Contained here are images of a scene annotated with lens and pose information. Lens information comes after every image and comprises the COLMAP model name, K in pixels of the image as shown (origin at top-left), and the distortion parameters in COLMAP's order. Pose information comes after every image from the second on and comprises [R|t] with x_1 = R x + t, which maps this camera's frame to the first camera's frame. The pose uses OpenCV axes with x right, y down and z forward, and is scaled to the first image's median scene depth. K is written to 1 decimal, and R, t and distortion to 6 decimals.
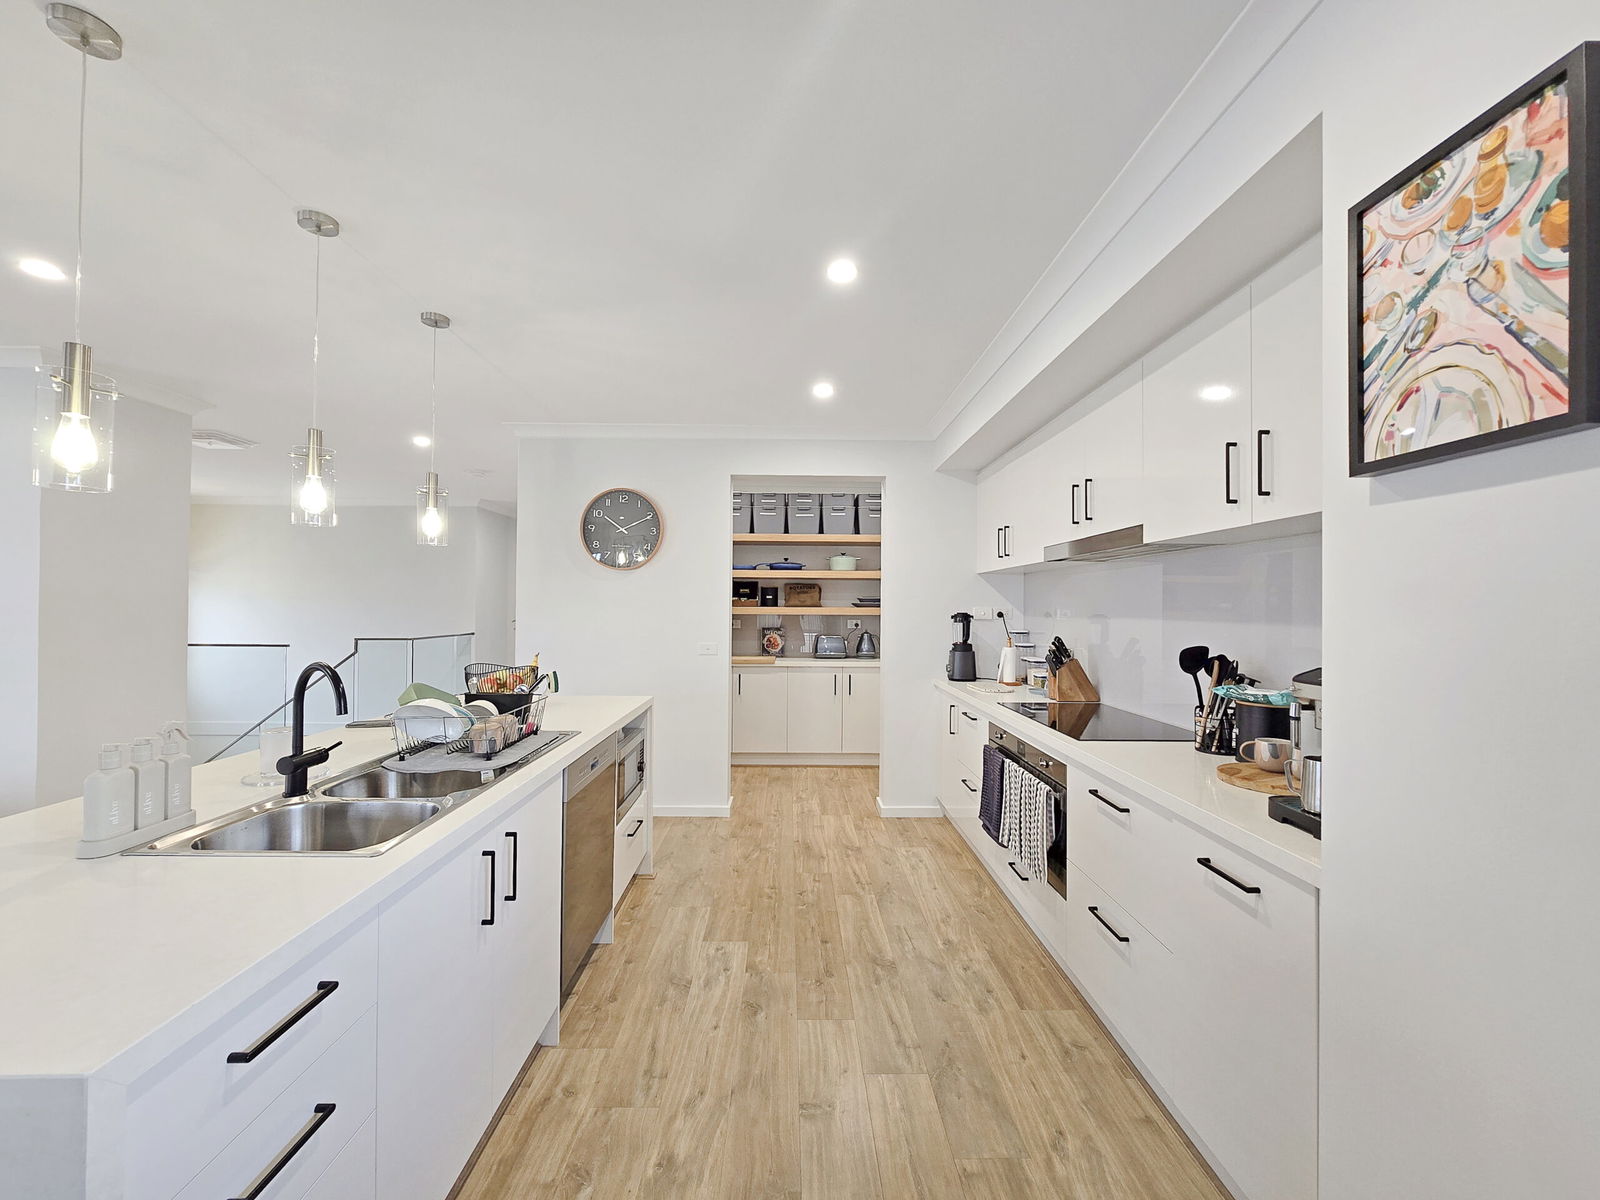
lens RADIAL K [[657.2, 0, 800.3], [0, 657.2, 602.6], [0, 0, 1]] dist [-0.000362, 0.000408]
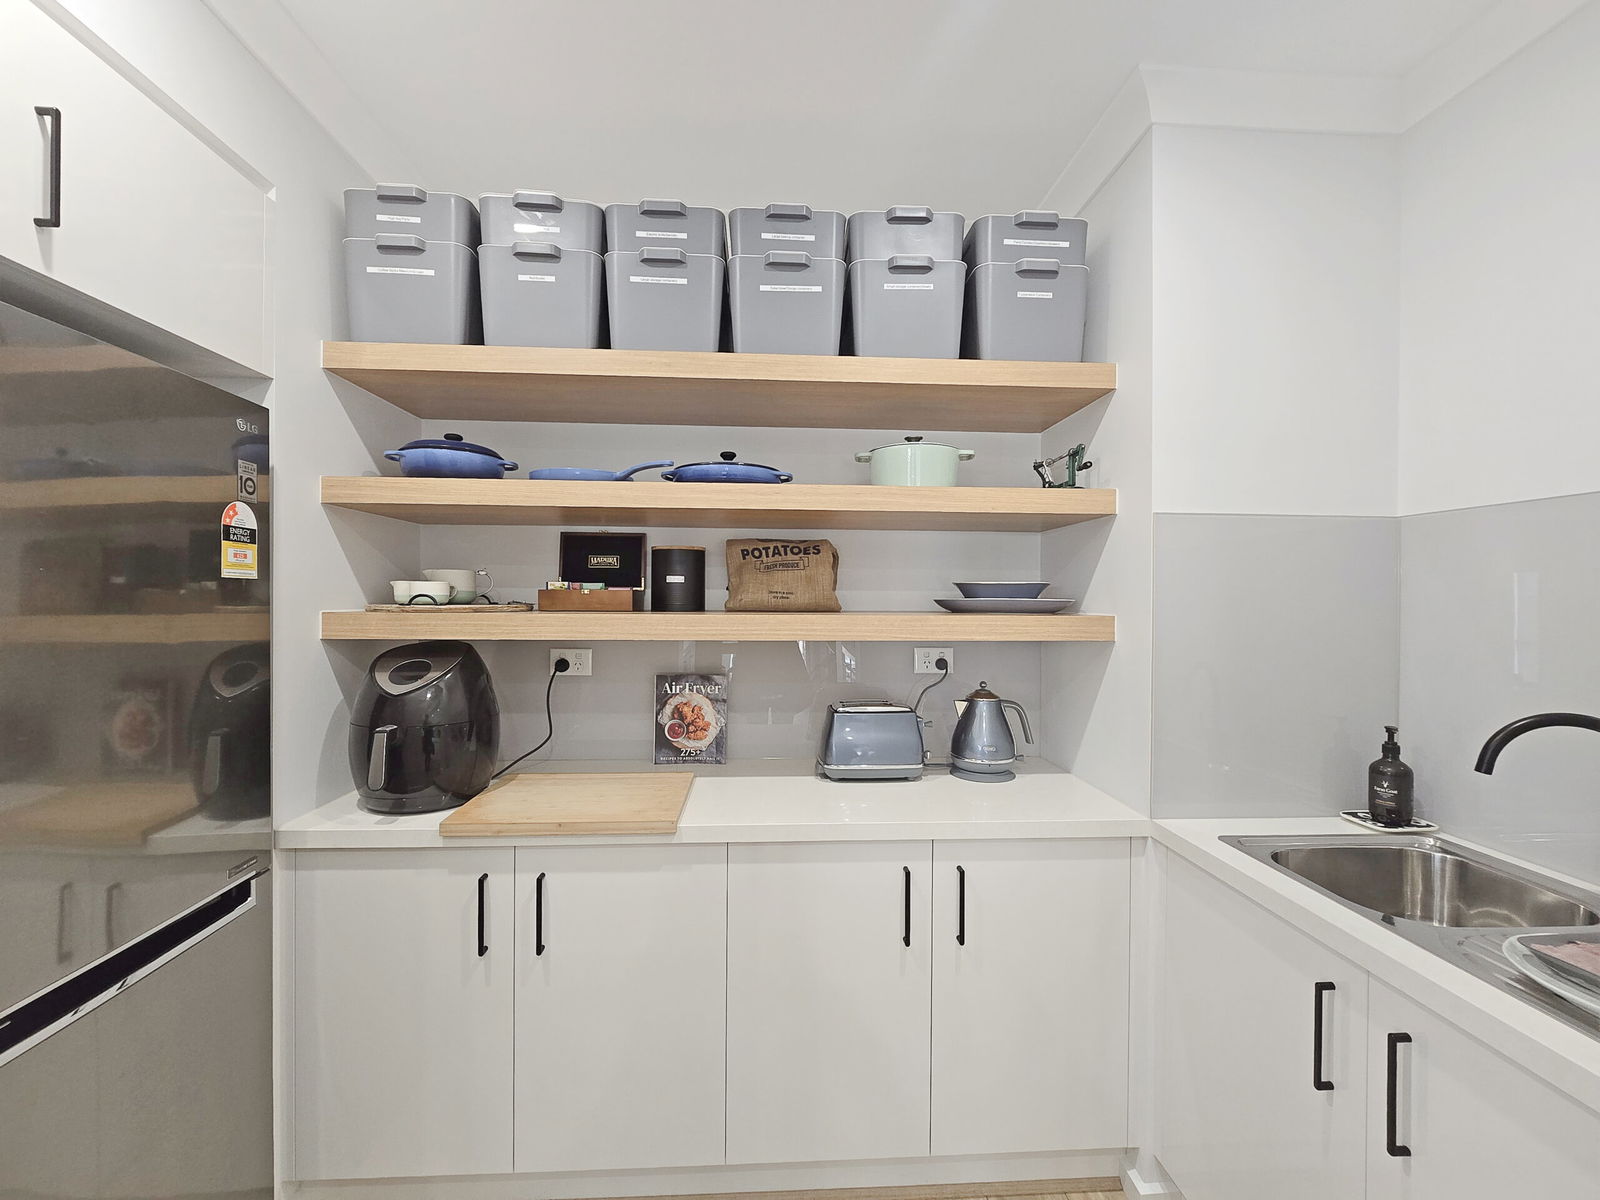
lens RADIAL K [[657.2, 0, 799.3], [0, 657.2, 602.1], [0, 0, 1]] dist [-0.000362, 0.000408]
pose [[0.999018, -0.000563, 0.044301, -0.002642], [0.000440, 0.999996, 0.002800, 0.001507], [-0.044302, -0.002778, 0.999014, 0.875949]]
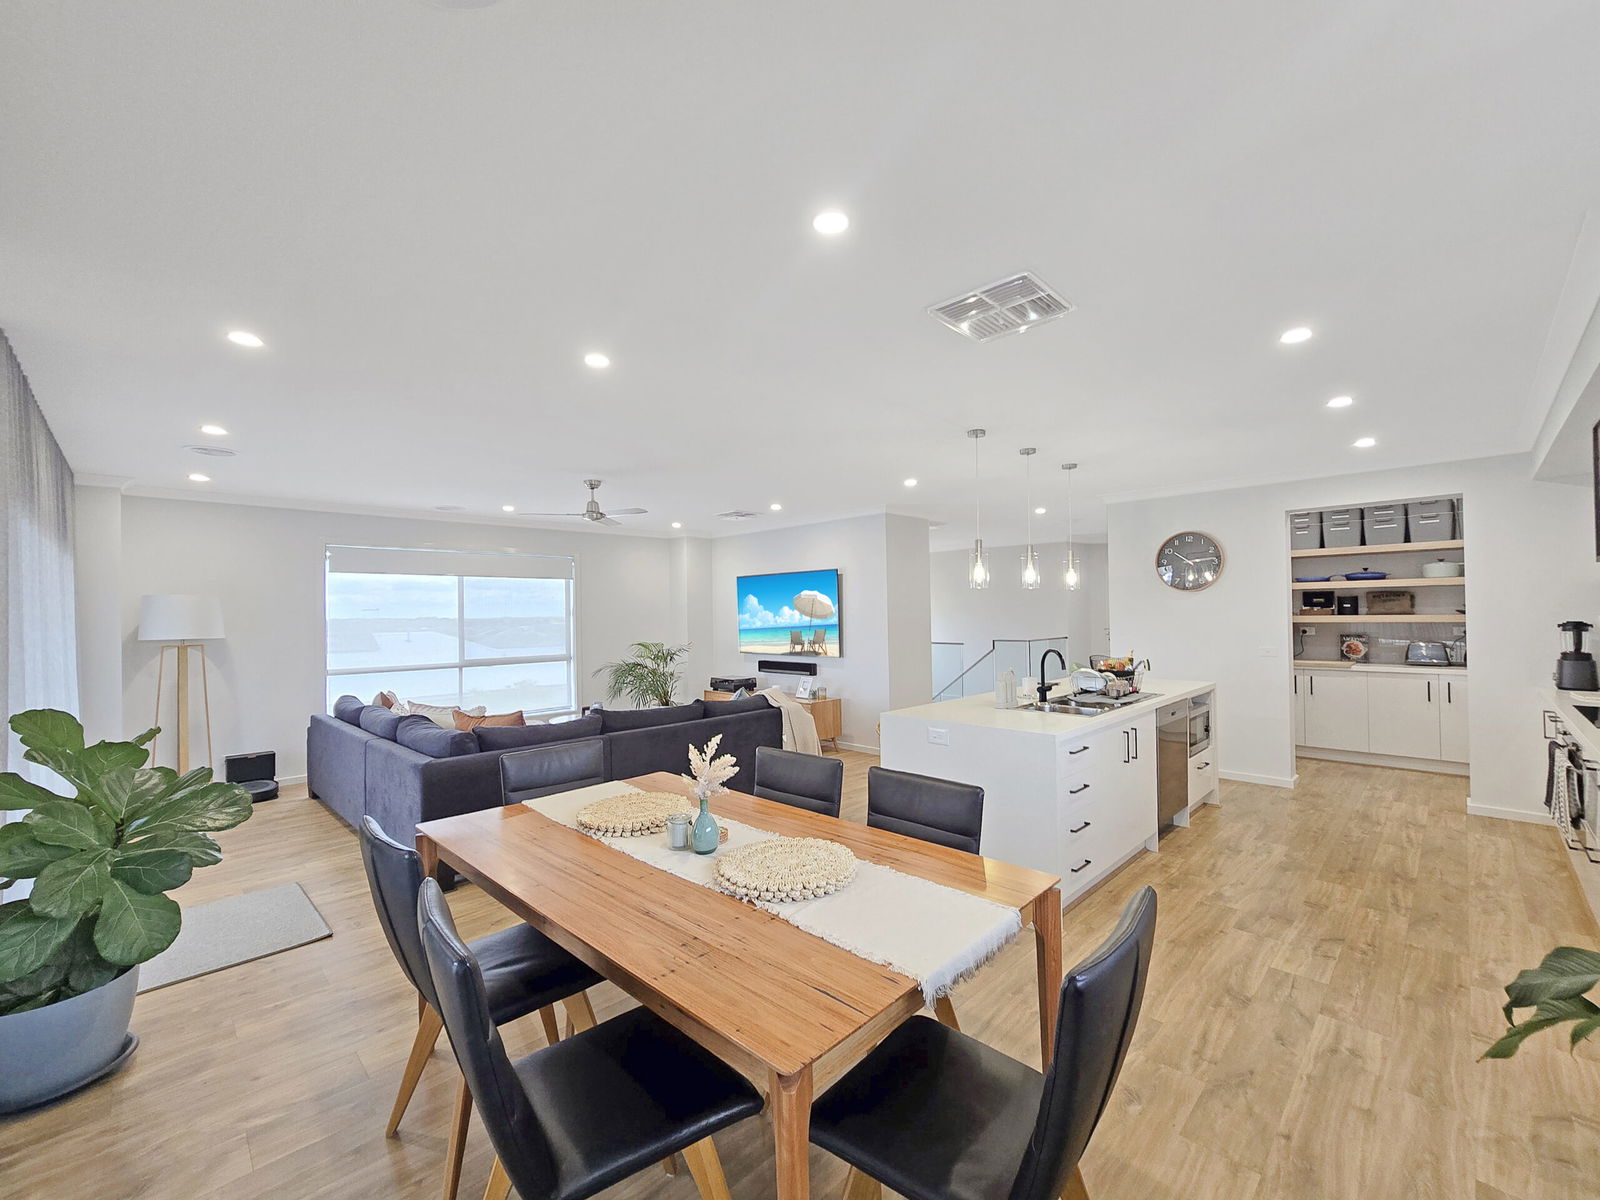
lens RADIAL K [[657.2, 0, 809.9], [0, 657.2, 604.5], [0, 0, 1]] dist [-0.000362, 0.000408]
pose [[0.698270, -0.026549, -0.715342, 0.135798], [0.023723, 0.999621, -0.013943, -0.020662], [0.715441, -0.007234, 0.698636, -0.458488]]
